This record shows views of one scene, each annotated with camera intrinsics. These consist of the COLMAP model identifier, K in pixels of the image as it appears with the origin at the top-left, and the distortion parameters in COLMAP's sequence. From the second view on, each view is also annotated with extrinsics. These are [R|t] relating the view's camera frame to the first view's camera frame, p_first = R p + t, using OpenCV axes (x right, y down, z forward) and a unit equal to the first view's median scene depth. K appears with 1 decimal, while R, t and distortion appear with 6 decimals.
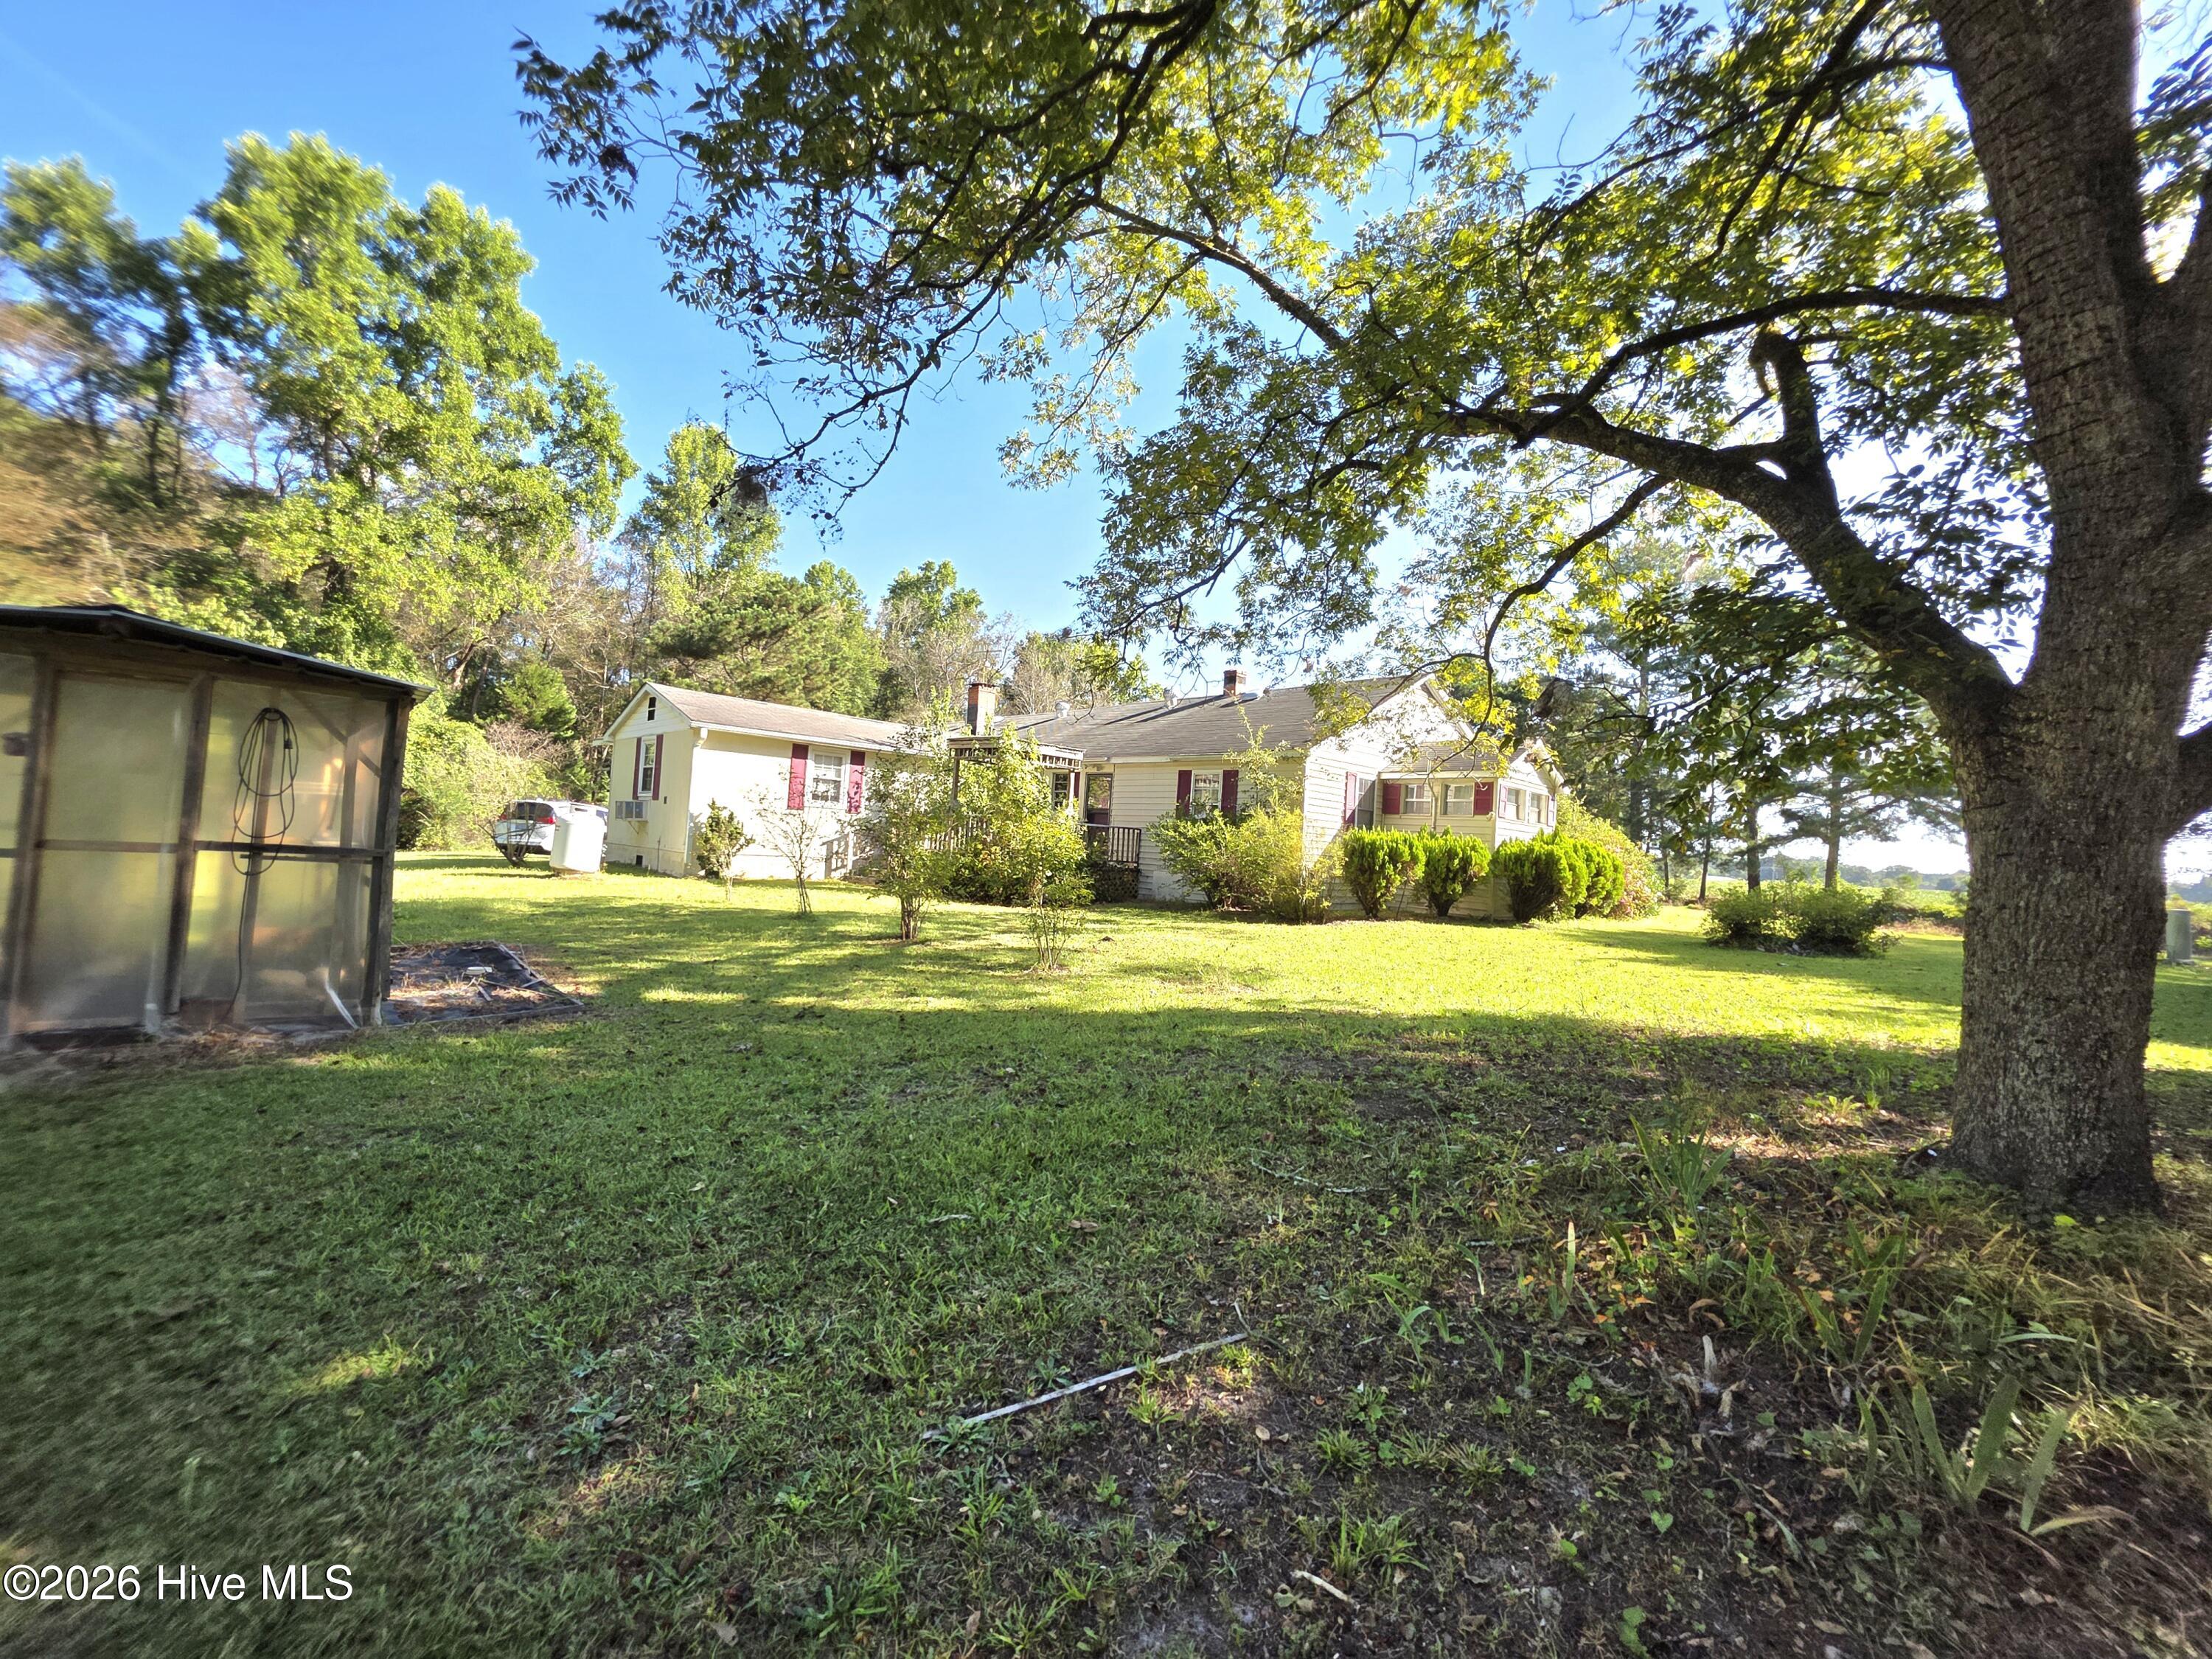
lens RADIAL K [[887.5, 0, 1108.9], [0, 887.5, 832.6], [0, 0, 1]] dist [-0.001768, -0.000174]
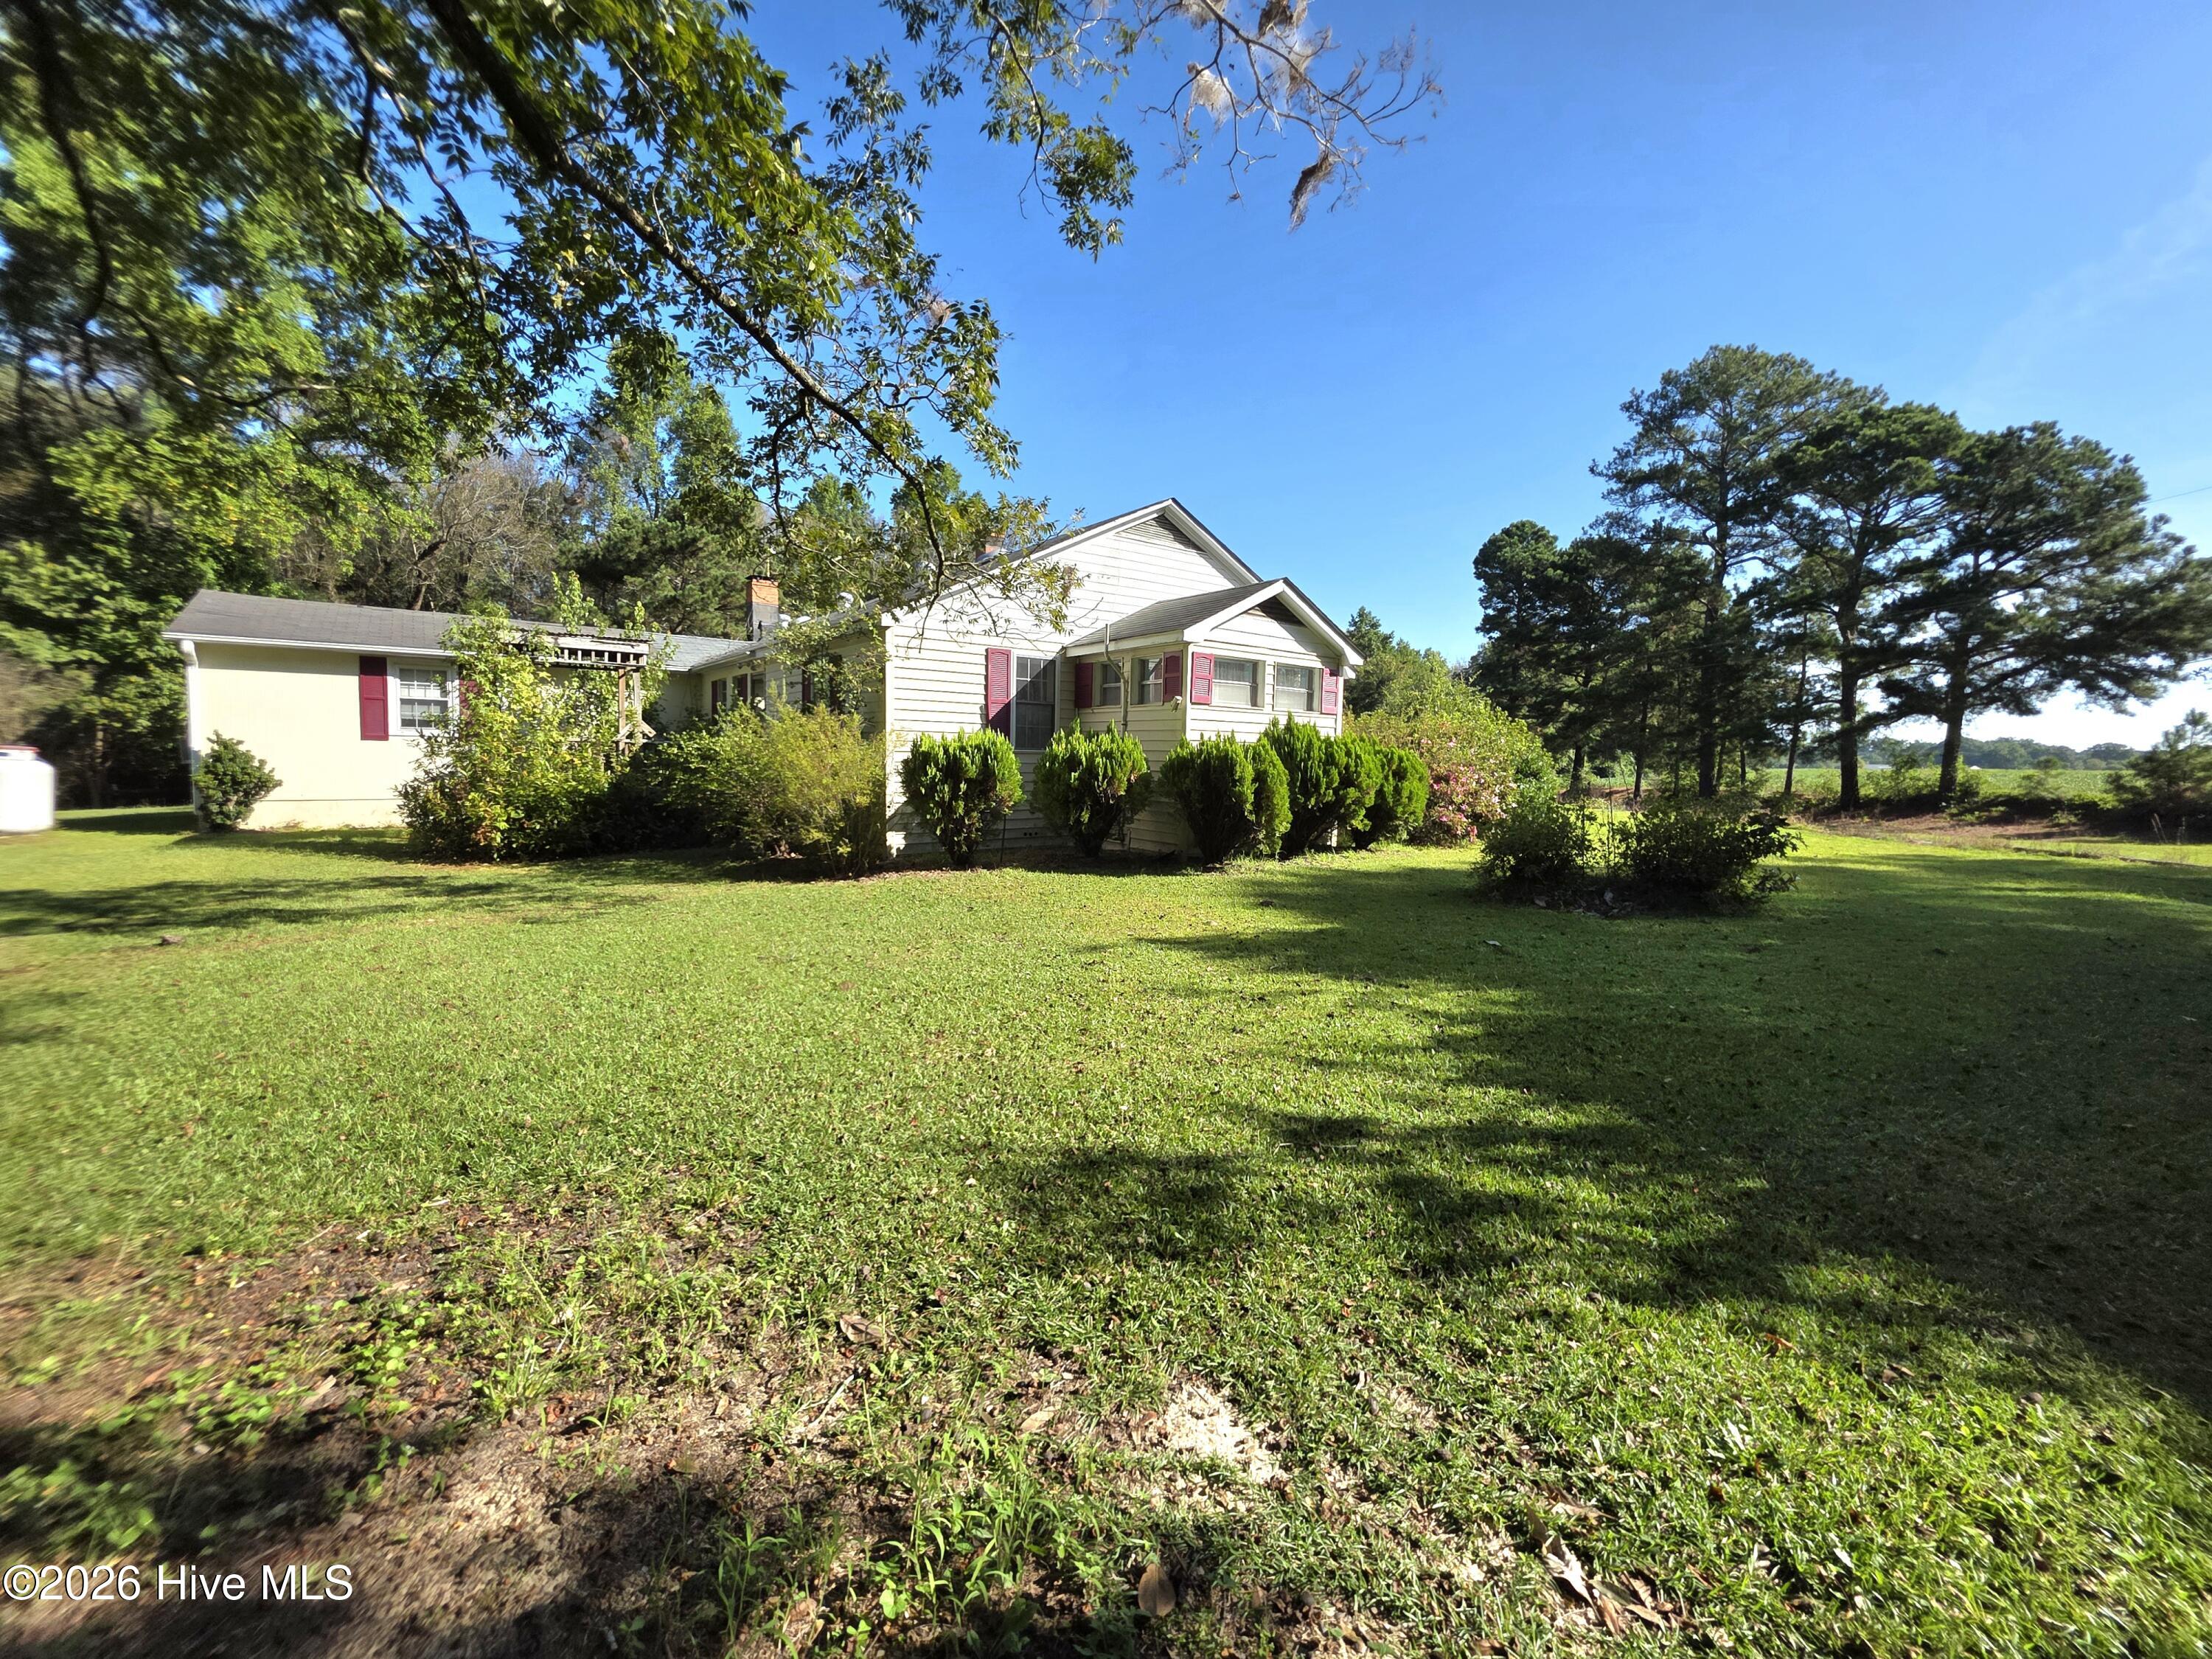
lens RADIAL K [[887.5, 0, 1102.7], [0, 887.5, 825.4], [0, 0, 1]] dist [-0.001768, -0.000174]
pose [[0.991508, -0.034332, -0.125435, 0.164999], [0.044983, 0.995526, 0.083097, 0.005450], [0.122021, -0.088033, 0.988616, 0.121465]]
